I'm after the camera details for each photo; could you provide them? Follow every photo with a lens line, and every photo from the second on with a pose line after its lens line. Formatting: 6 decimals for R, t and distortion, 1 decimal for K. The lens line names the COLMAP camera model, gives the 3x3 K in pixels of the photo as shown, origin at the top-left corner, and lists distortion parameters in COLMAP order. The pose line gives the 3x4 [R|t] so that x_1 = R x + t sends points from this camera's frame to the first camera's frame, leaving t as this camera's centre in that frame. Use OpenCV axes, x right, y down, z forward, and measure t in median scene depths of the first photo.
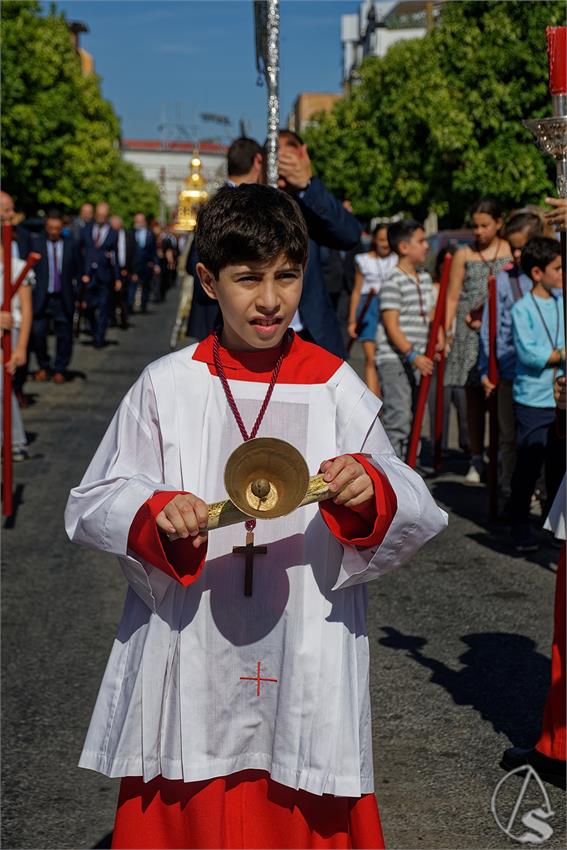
lens RADIAL K [[1717.4, 0, 259.2], [0, 1717.4, 426.0], [0, 0, 1]] dist [0.071627, 0.314437]
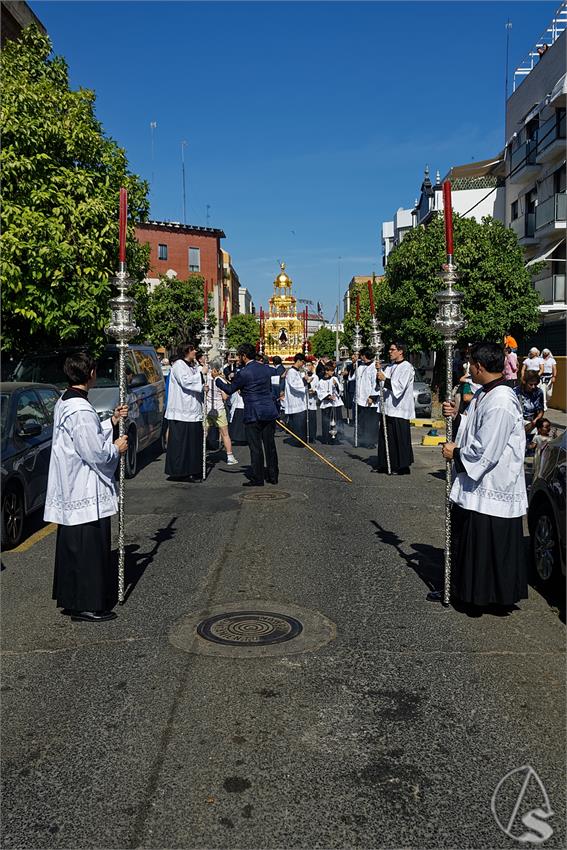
lens RADIAL K [[813.9, 0, 283.5], [0, 813.9, 425.0], [0, 0, 1]] dist [-0.006314, -0.000904]
pose [[0.998316, -0.018191, -0.055076, -0.018104], [0.016566, 0.999418, -0.029820, -0.086797], [0.055587, 0.028858, 0.998037, 0.749176]]
